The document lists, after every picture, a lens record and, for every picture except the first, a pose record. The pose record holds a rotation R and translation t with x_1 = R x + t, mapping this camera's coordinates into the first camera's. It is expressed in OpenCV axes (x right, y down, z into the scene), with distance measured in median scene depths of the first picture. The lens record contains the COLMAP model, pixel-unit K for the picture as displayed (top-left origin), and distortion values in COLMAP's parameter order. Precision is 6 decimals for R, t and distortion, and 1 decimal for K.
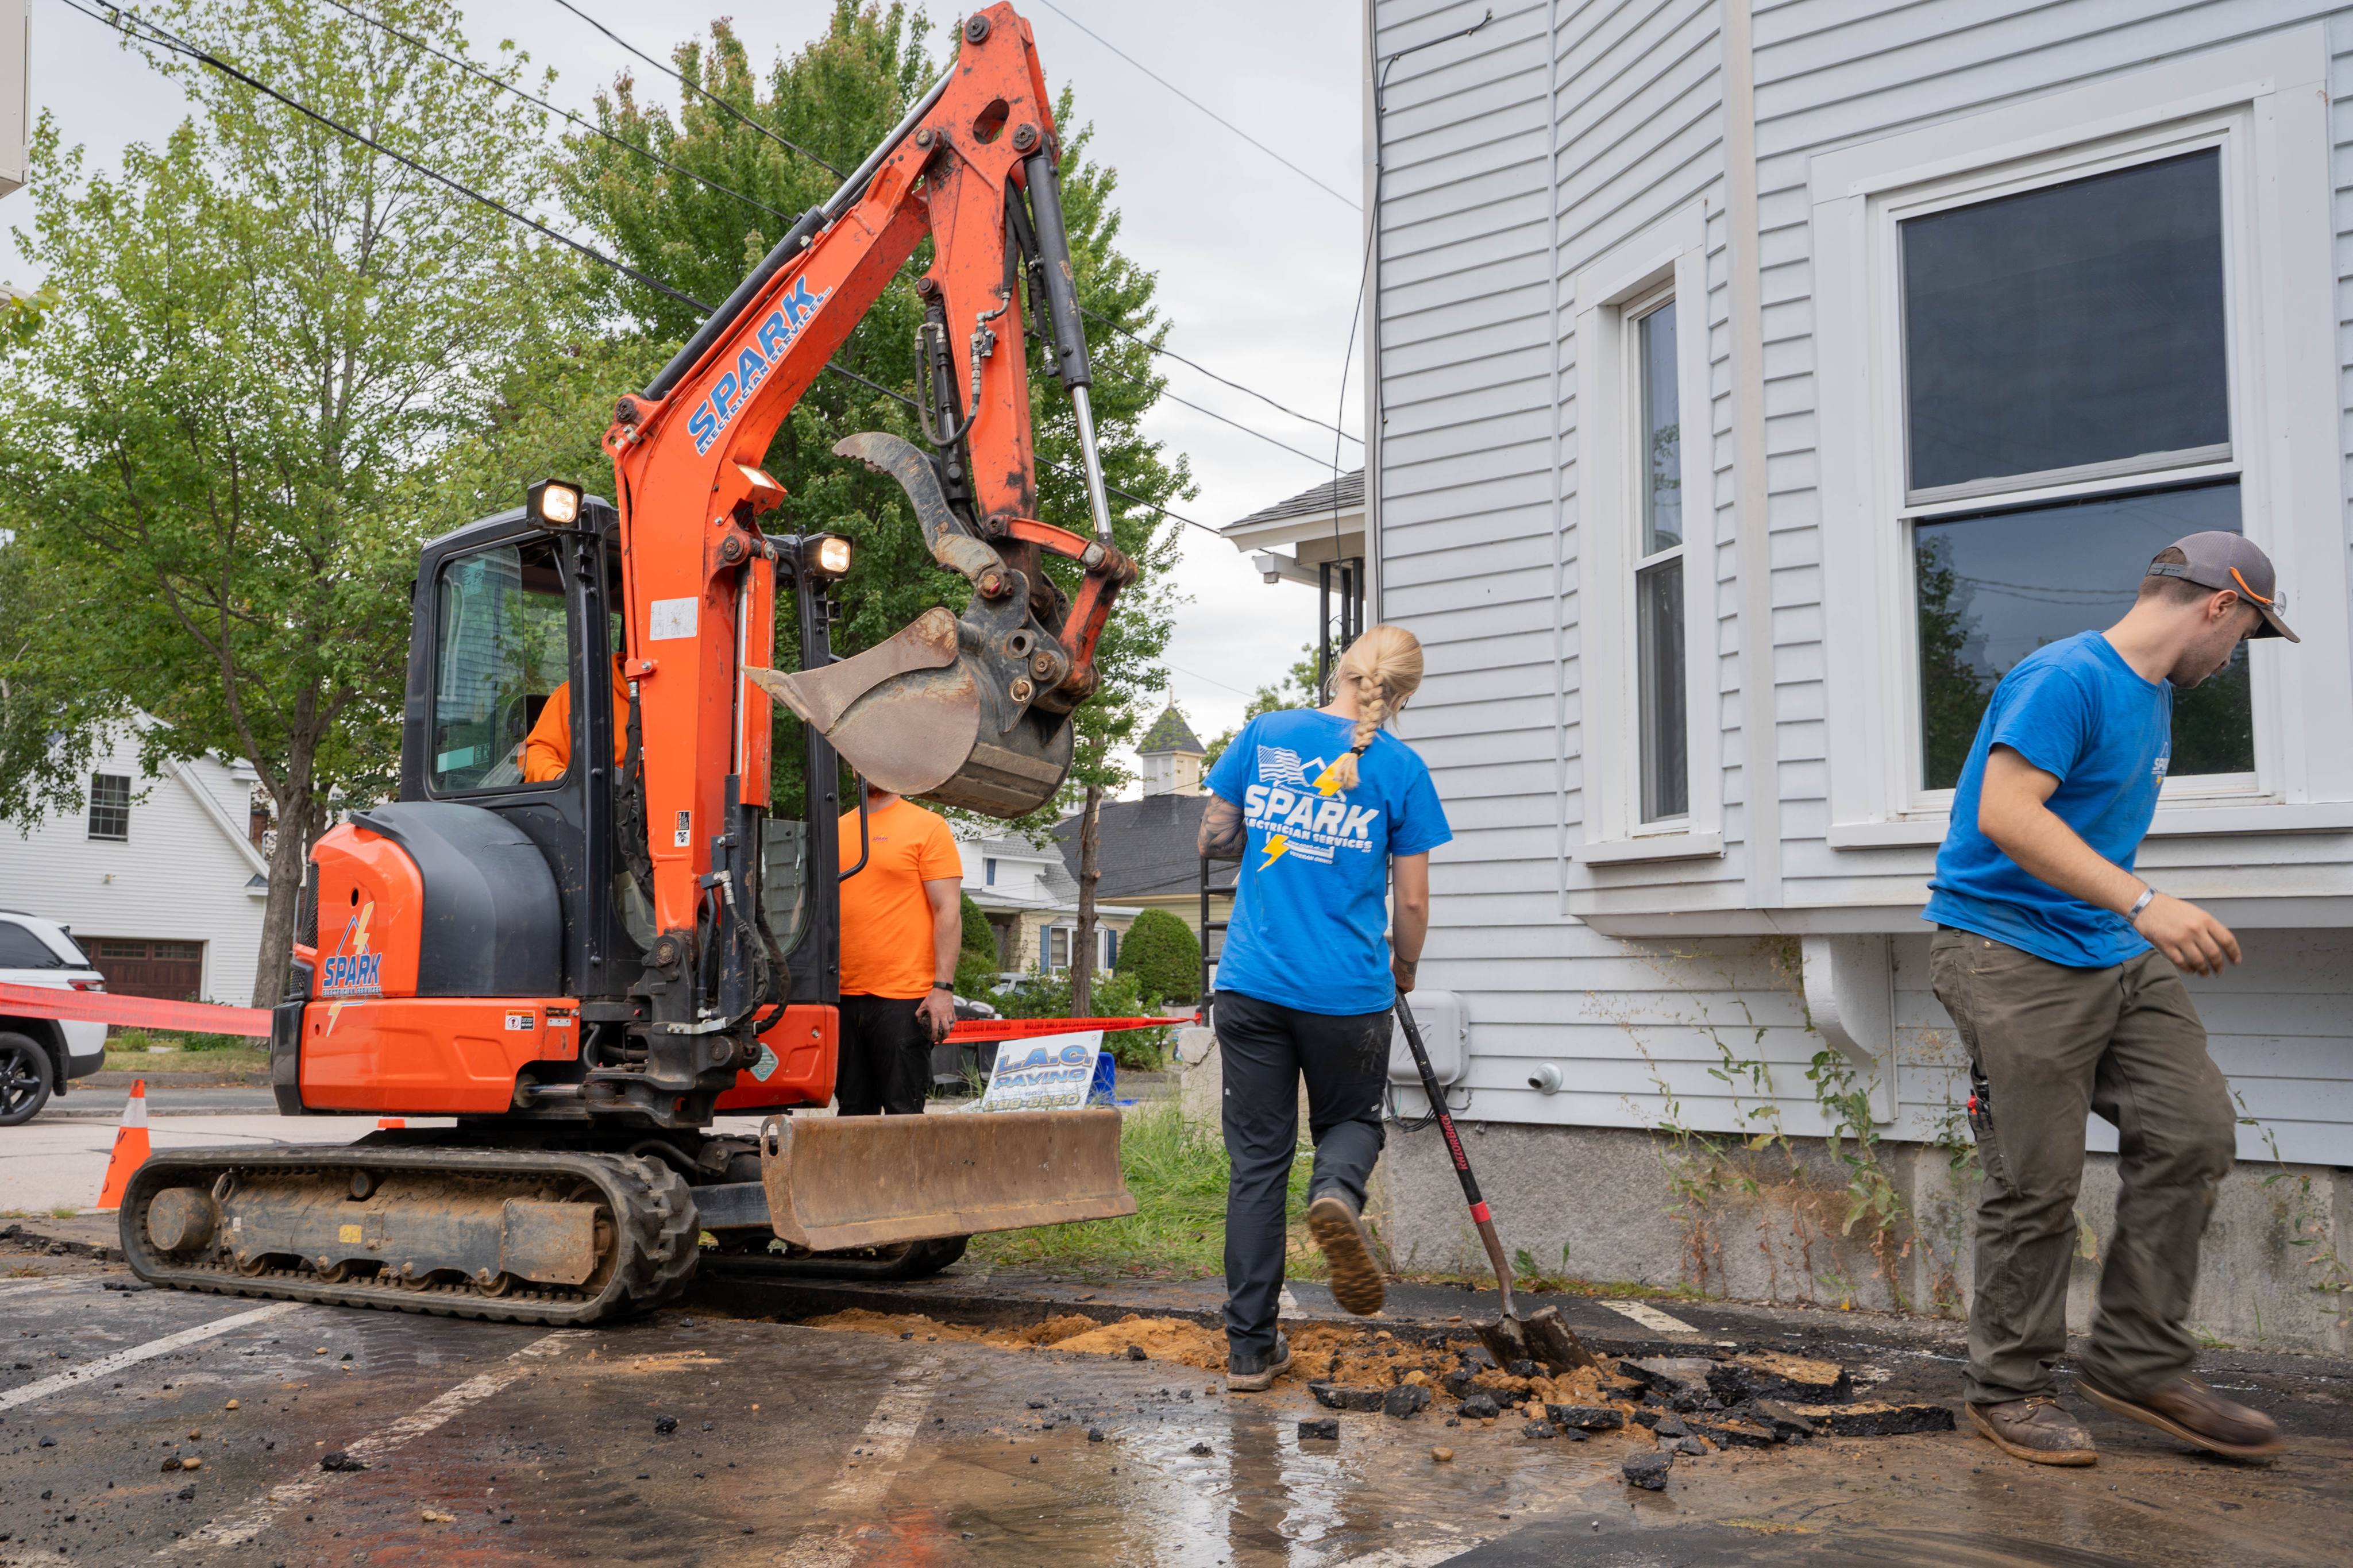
lens RADIAL K [[2132.5, 0, 981.9], [0, 2132.5, 778.3], [0, 0, 1]] dist [-0.004788, 0.021480]
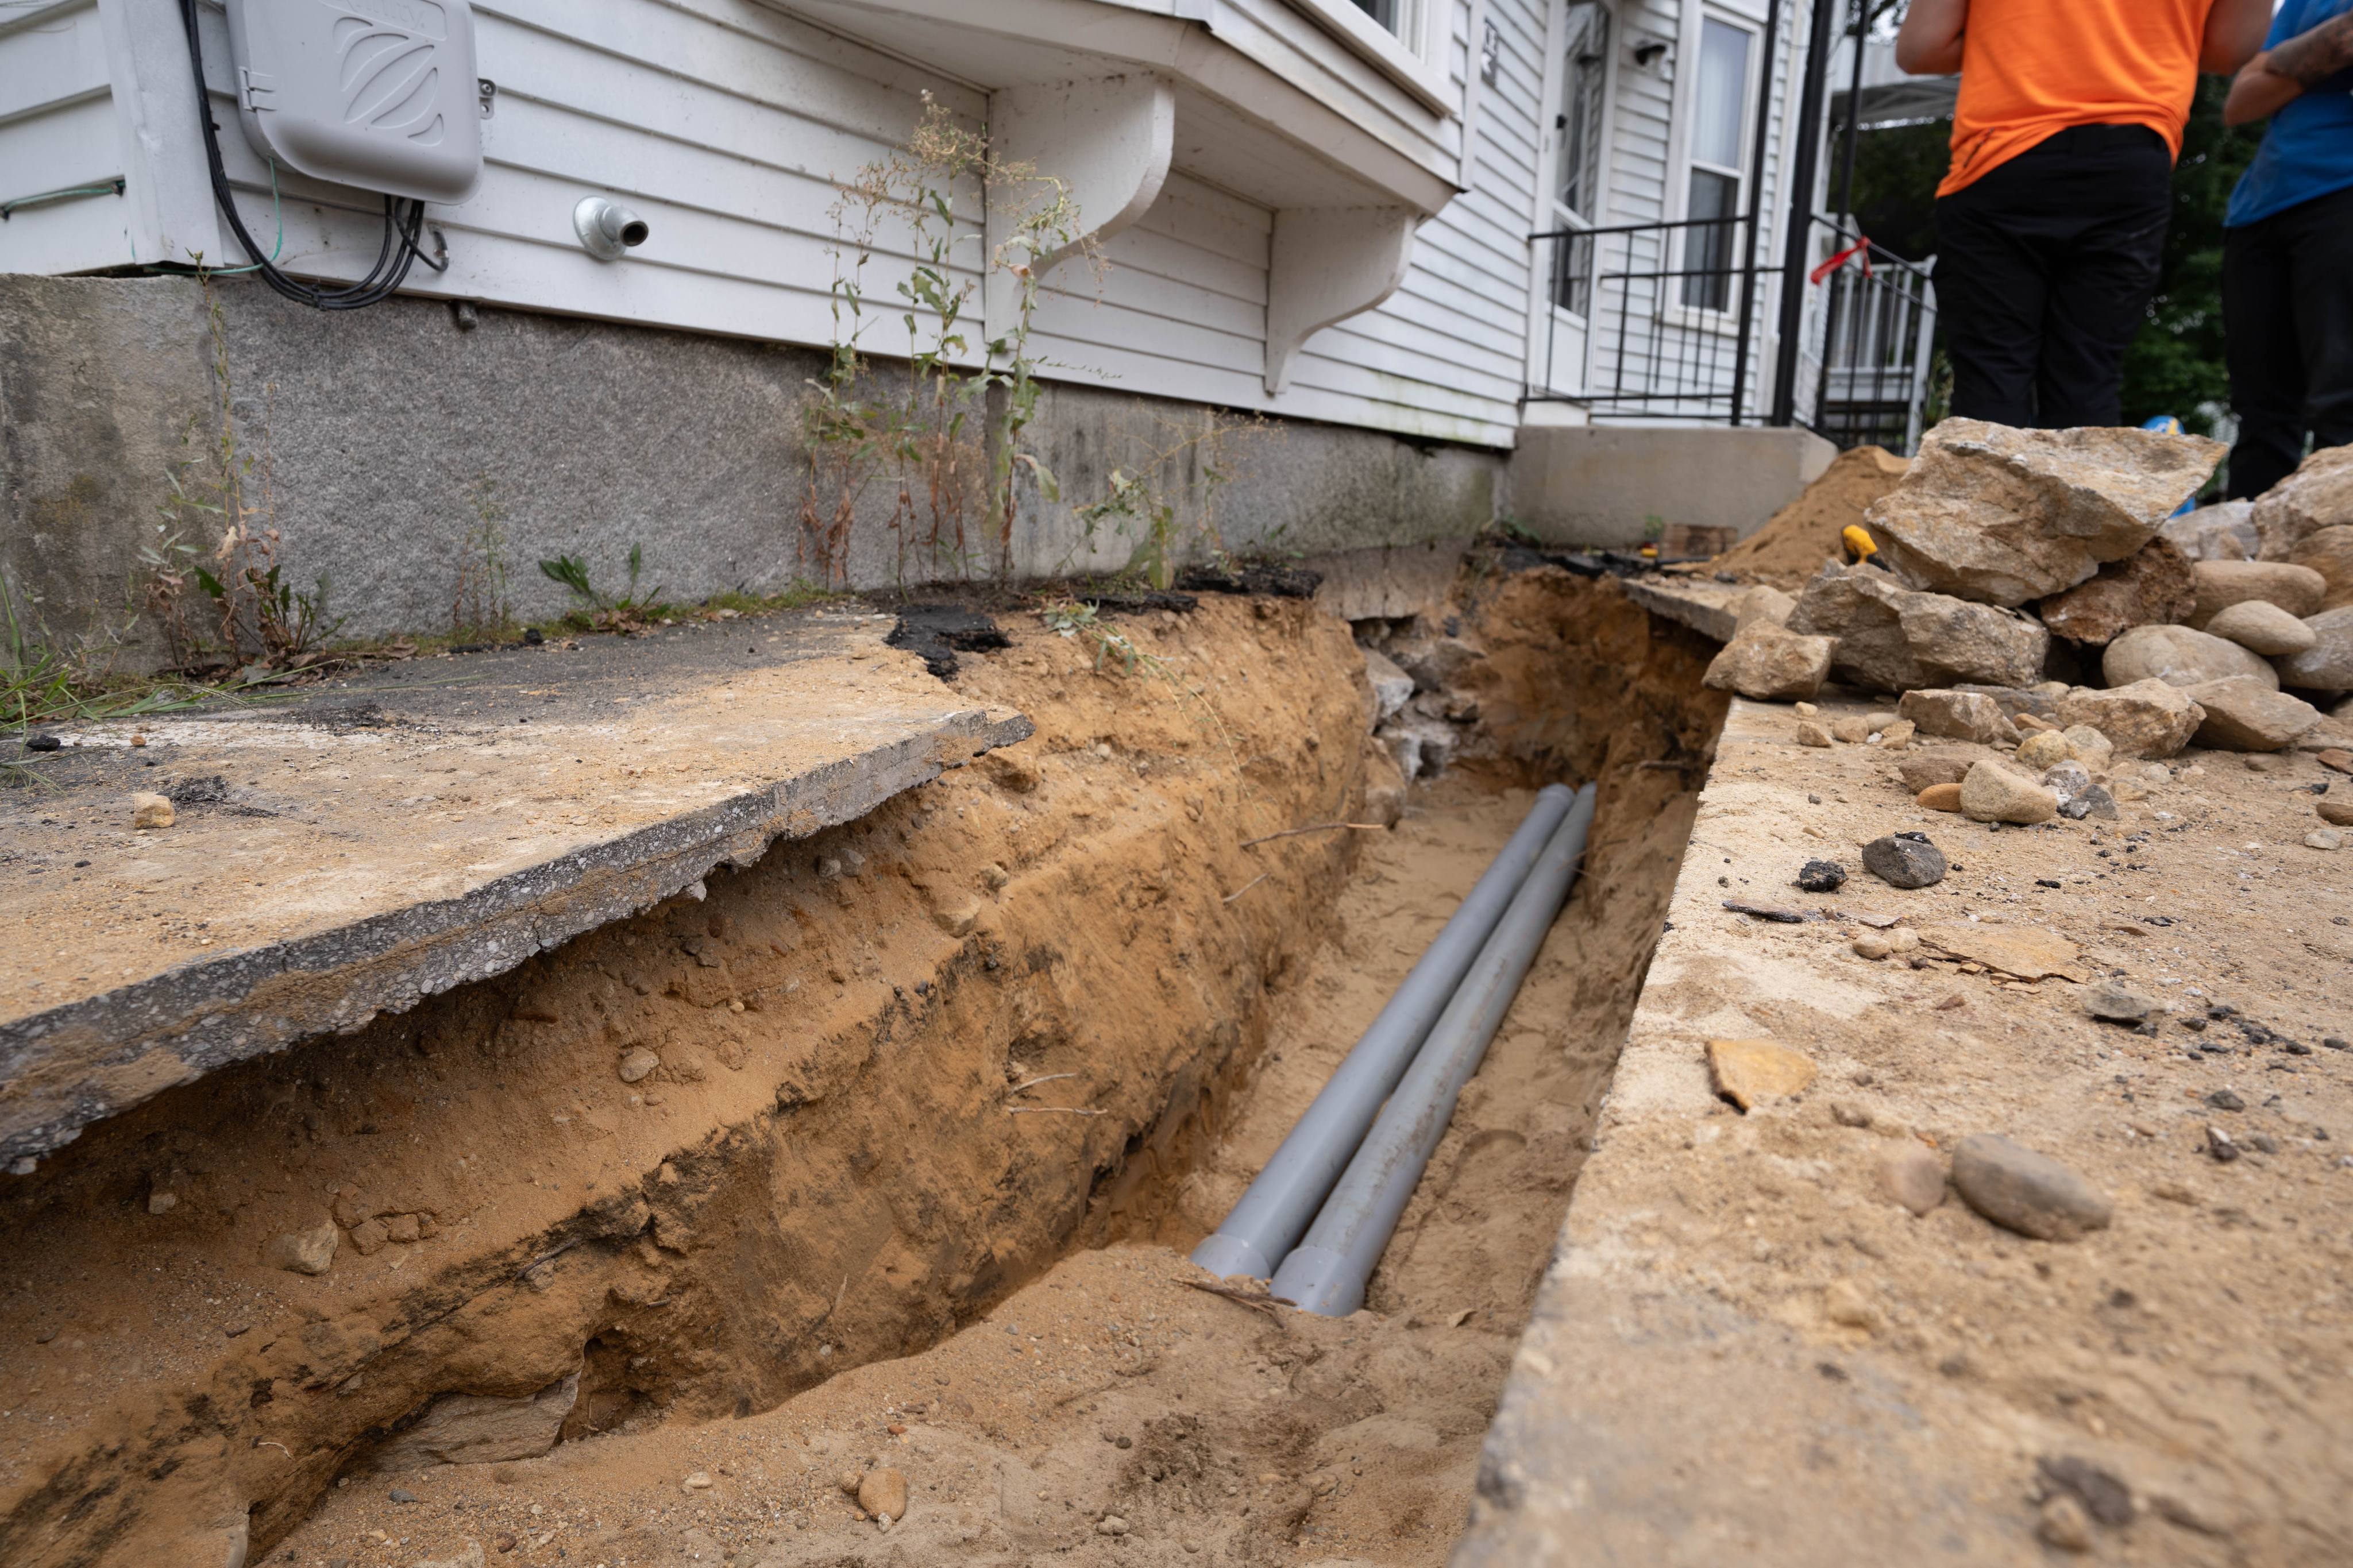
lens RADIAL K [[1322.0, 0, 1174.8], [0, 1322.0, 790.2], [0, 0, 1]] dist [-0.058965, 0.051249]
pose [[-0.208589, -0.224844, 0.951806, -0.033762], [-0.126517, 0.971240, 0.201709, 0.065294], [-0.969786, -0.078345, -0.231037, 0.314714]]
